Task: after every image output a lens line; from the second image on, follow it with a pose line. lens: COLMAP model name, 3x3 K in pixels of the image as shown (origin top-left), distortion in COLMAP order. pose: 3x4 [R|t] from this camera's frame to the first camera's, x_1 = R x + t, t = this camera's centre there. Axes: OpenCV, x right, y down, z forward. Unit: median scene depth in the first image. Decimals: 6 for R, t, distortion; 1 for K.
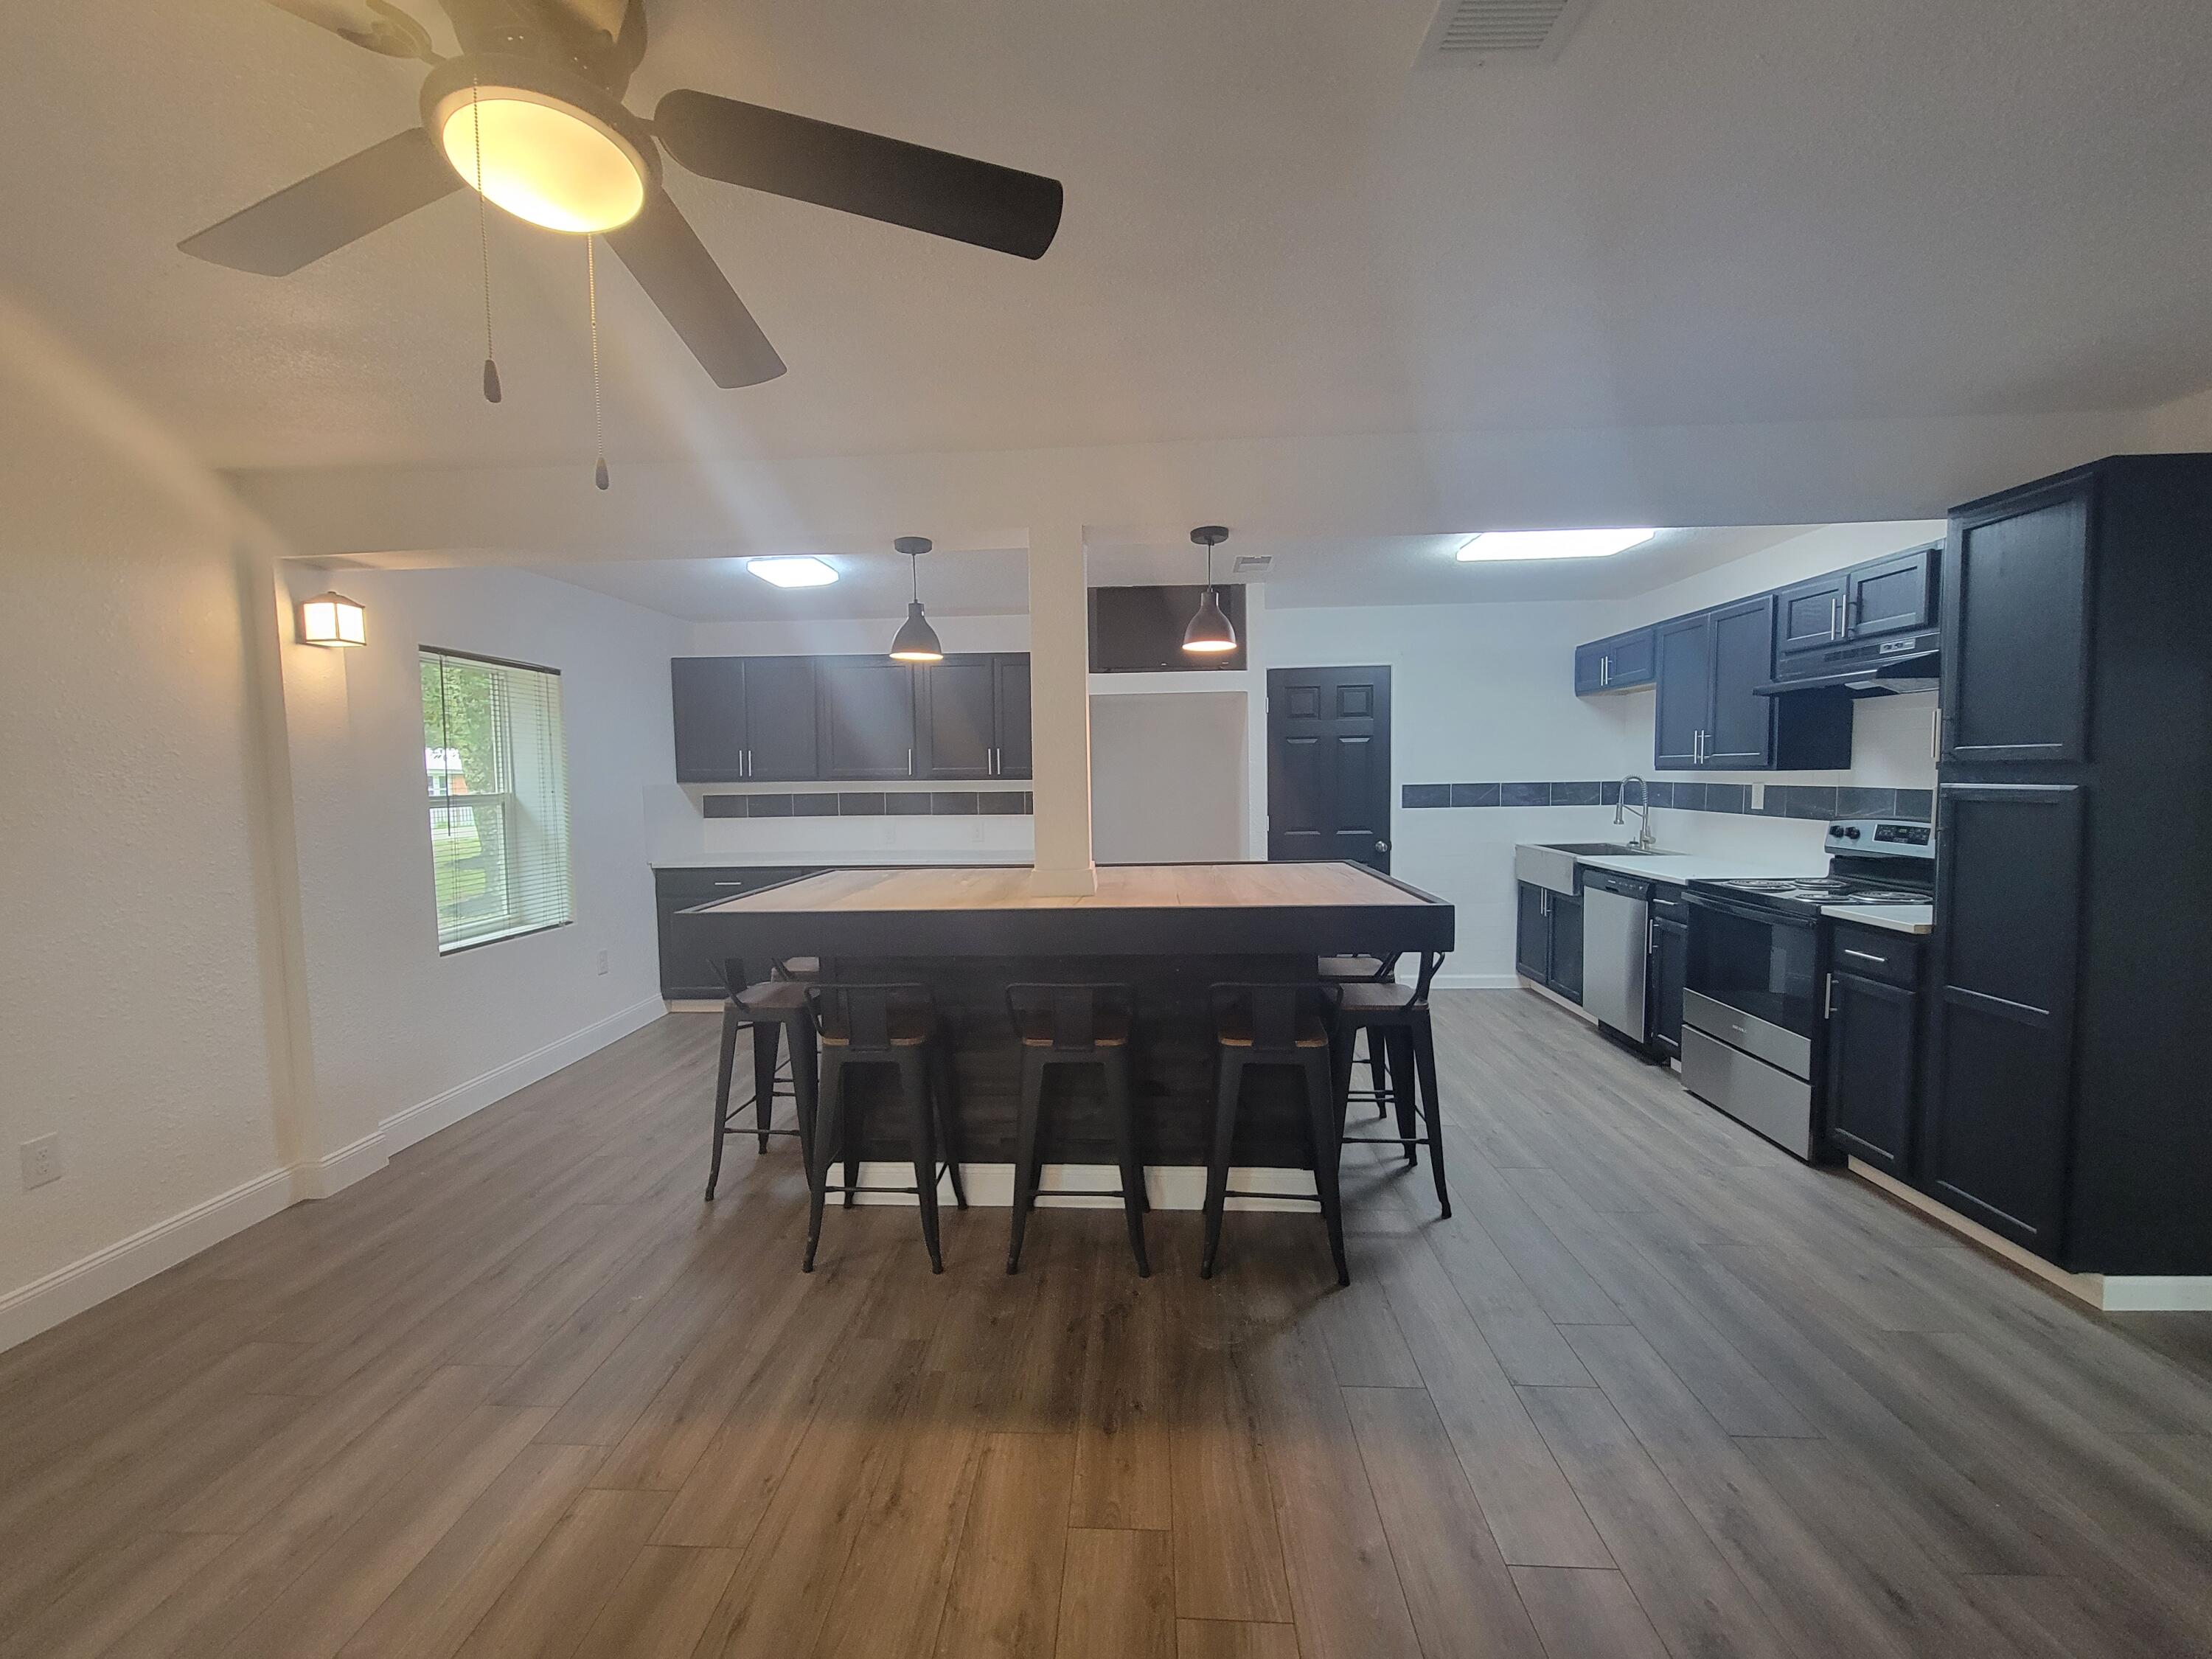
lens RADIAL K [[902.5, 0, 1092.9], [0, 902.5, 832.2], [0, 0, 1]] dist [0.002924, -0.003536]
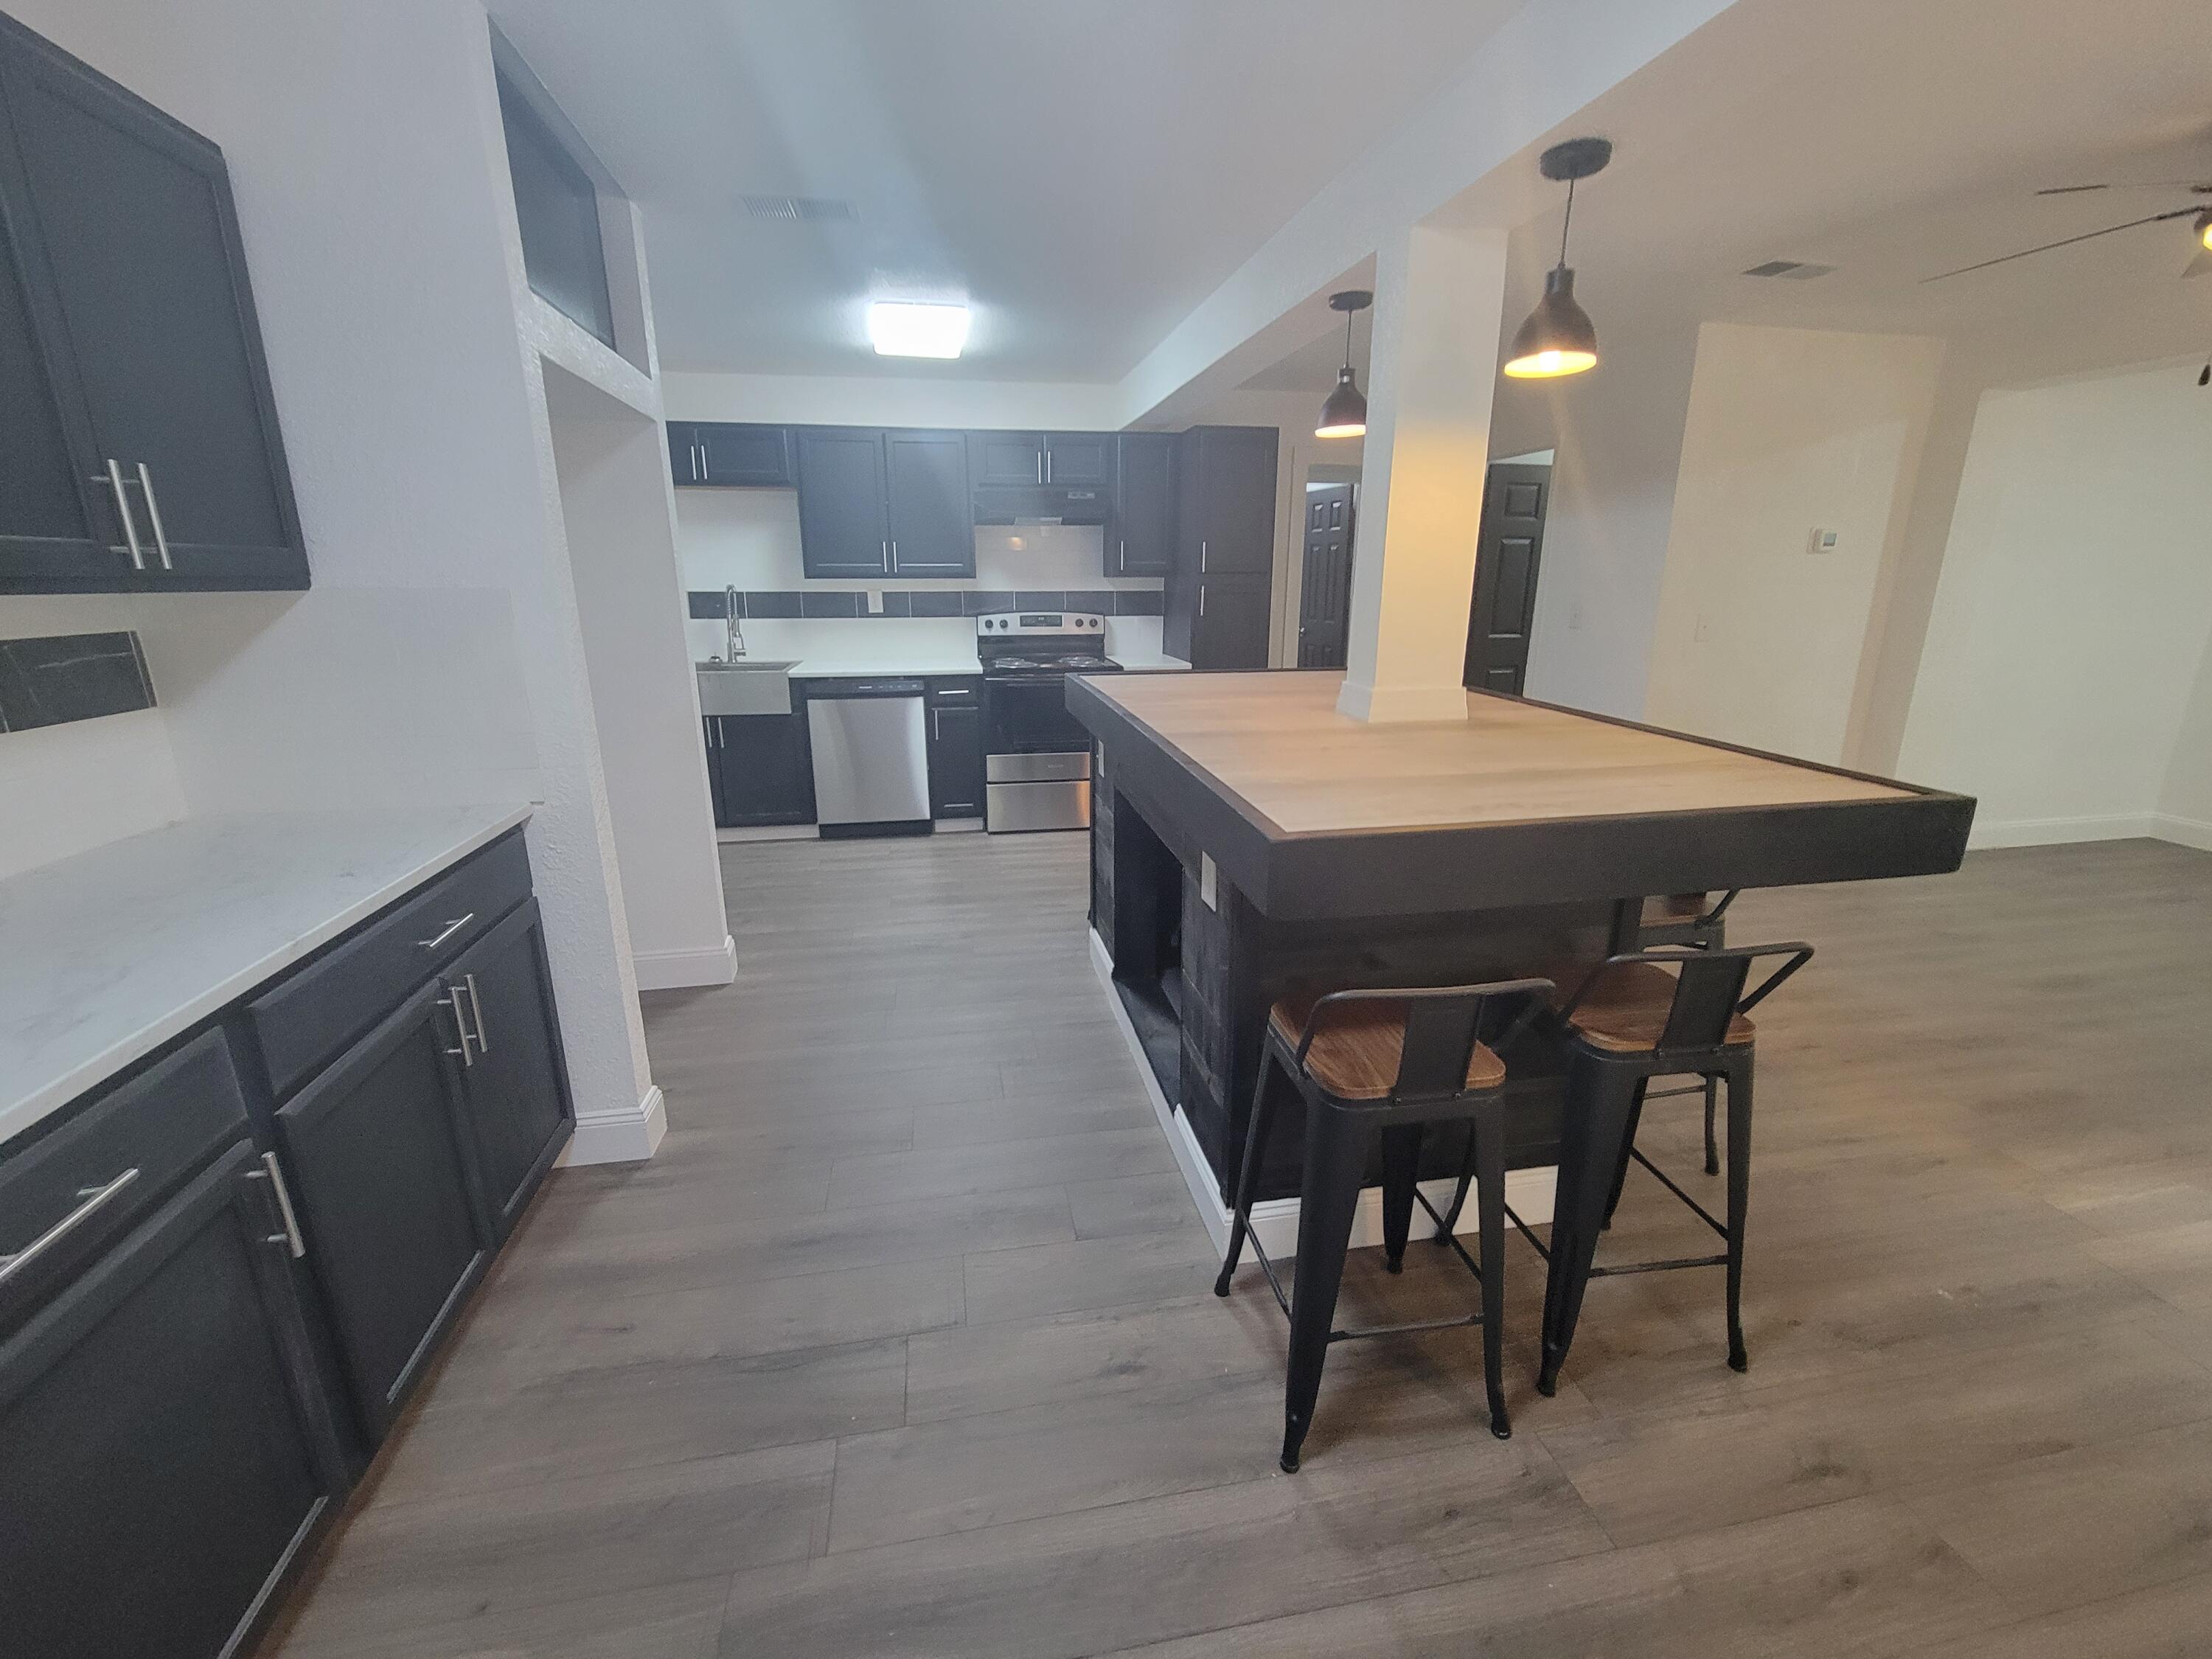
lens RADIAL K [[902.5, 0, 1092.9], [0, 902.5, 832.2], [0, 0, 1]] dist [0.002924, -0.003536]
pose [[-0.237971, -0.252775, 0.937803, -0.625689], [0.070256, 0.958532, 0.276190, -0.066899], [-0.968728, 0.131612, -0.210344, 1.189171]]
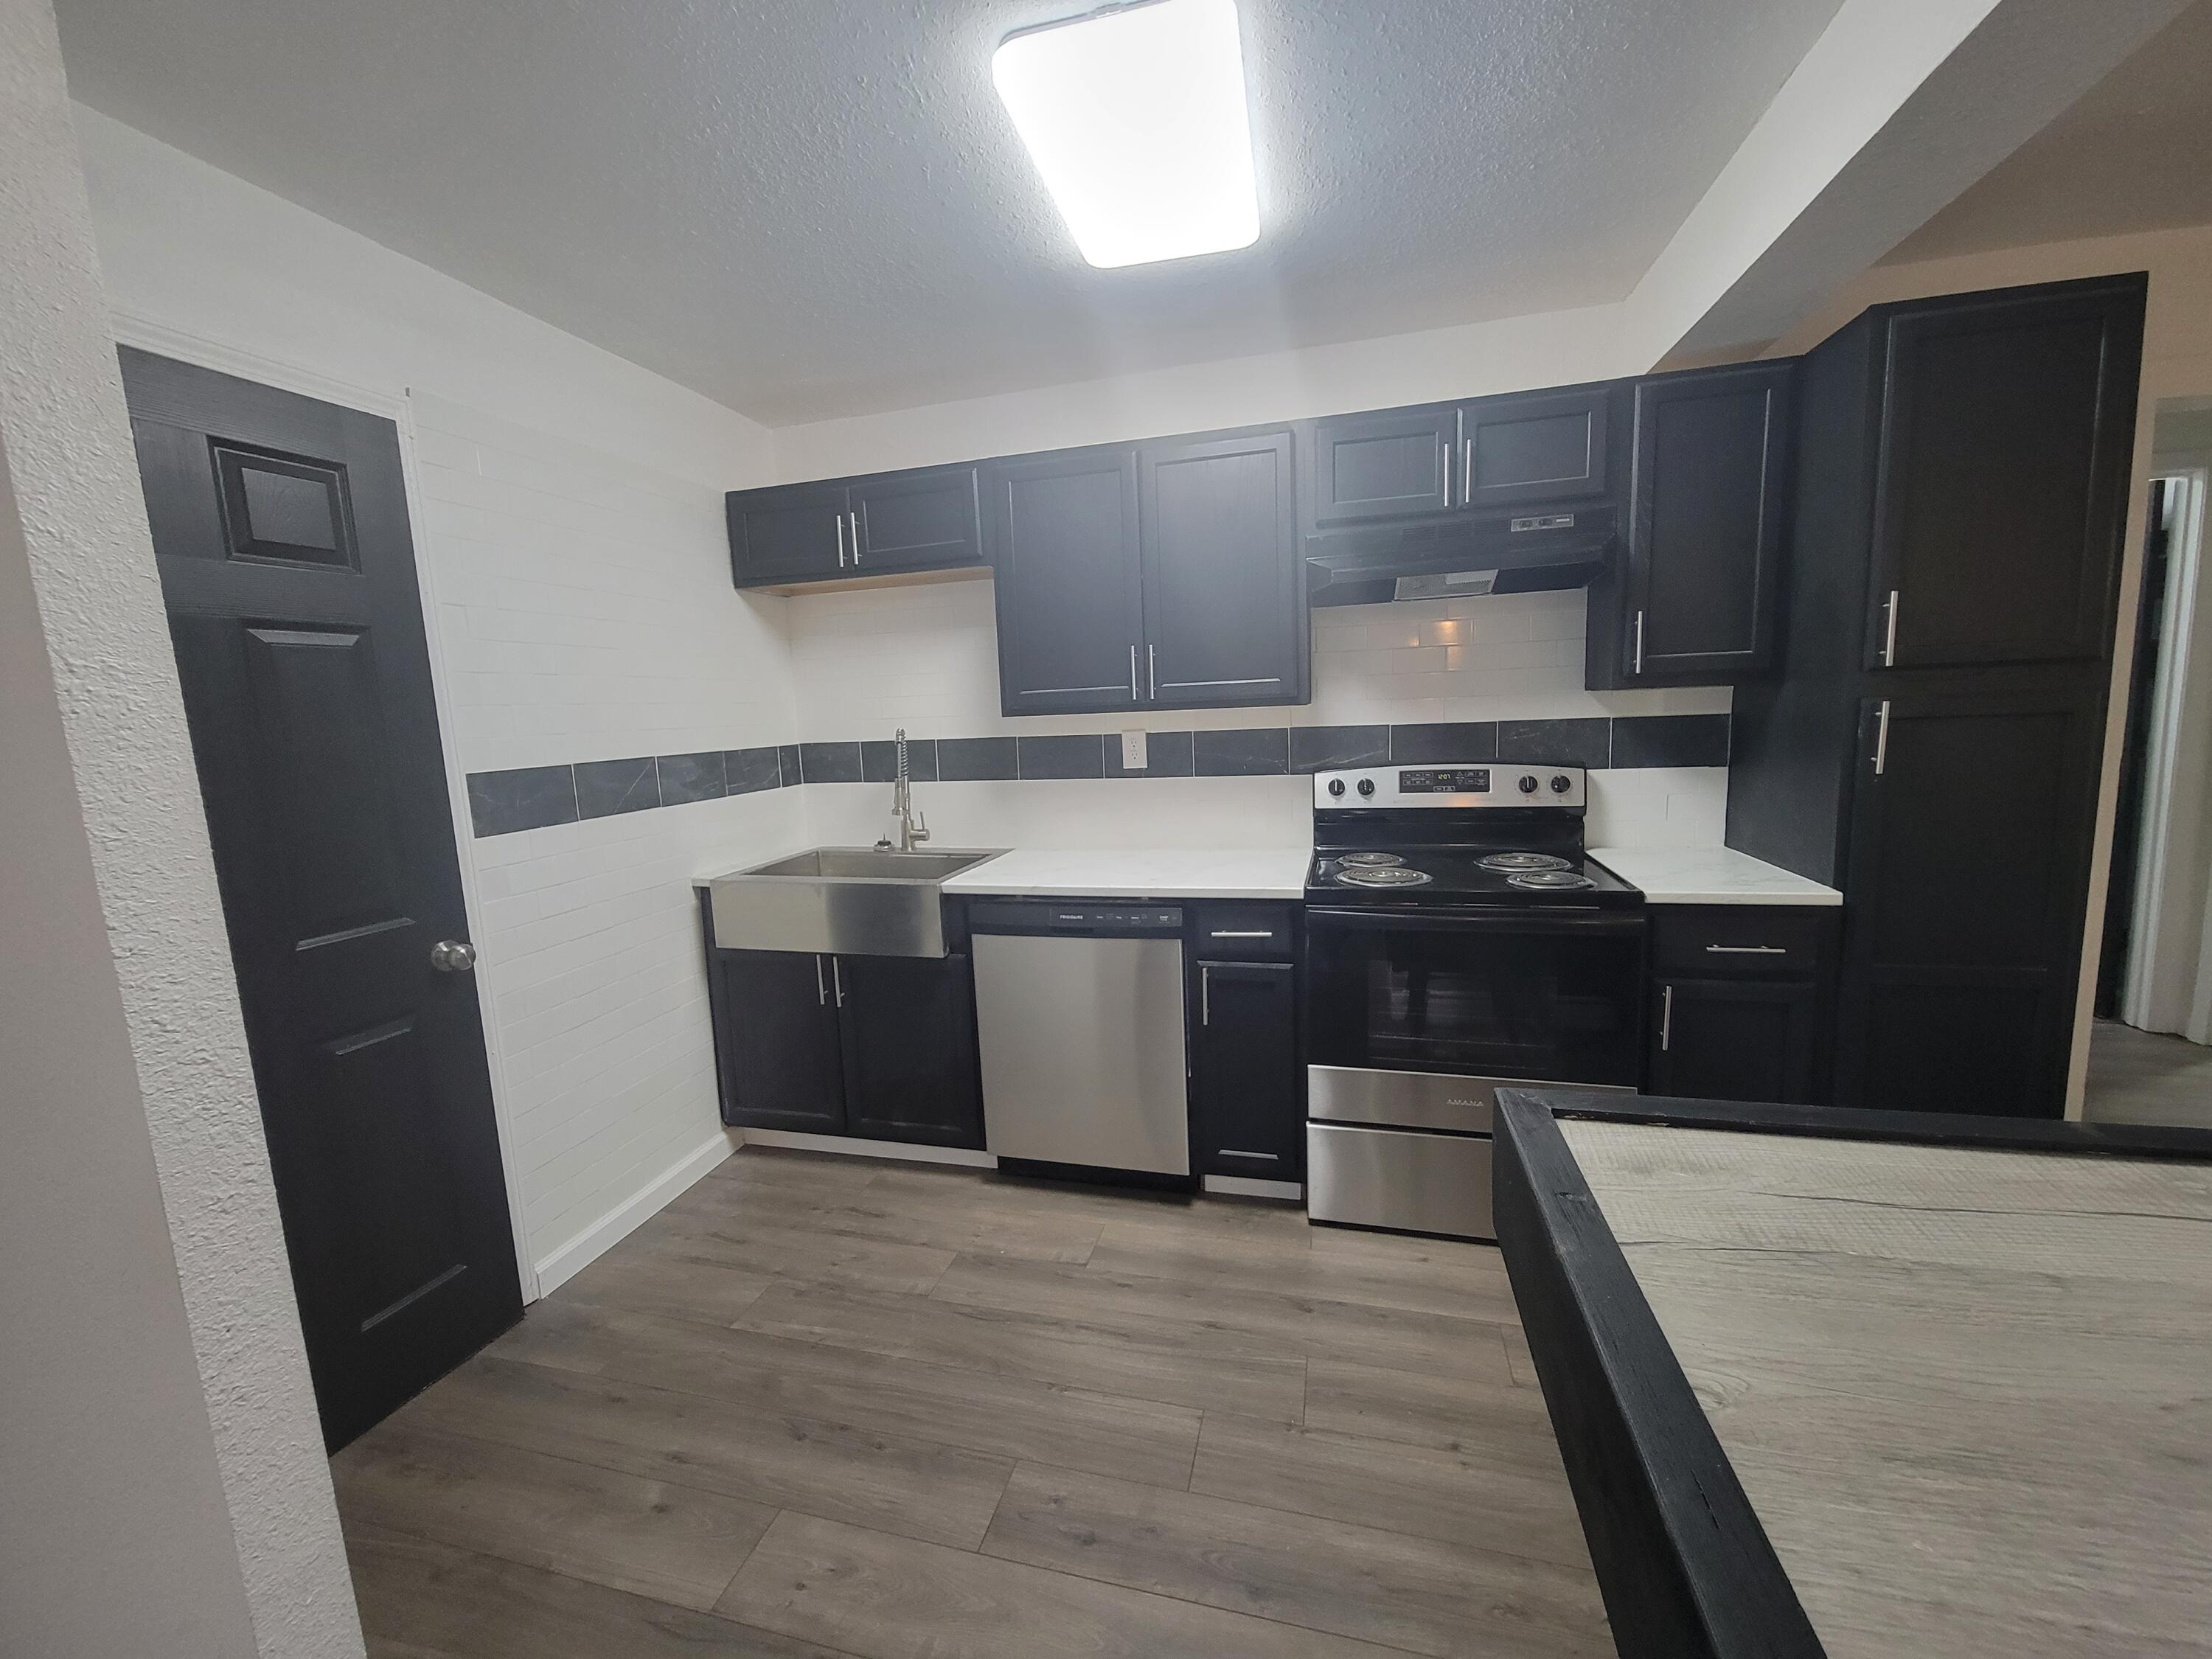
lens RADIAL K [[902.5, 0, 1092.9], [0, 902.5, 832.2], [0, 0, 1]] dist [0.002924, -0.003536]
pose [[0.204763, -0.126721, 0.970574, 0.061861], [0.103961, 0.988791, 0.107167, -0.064339], [-0.973275, 0.078958, 0.215642, 1.043333]]
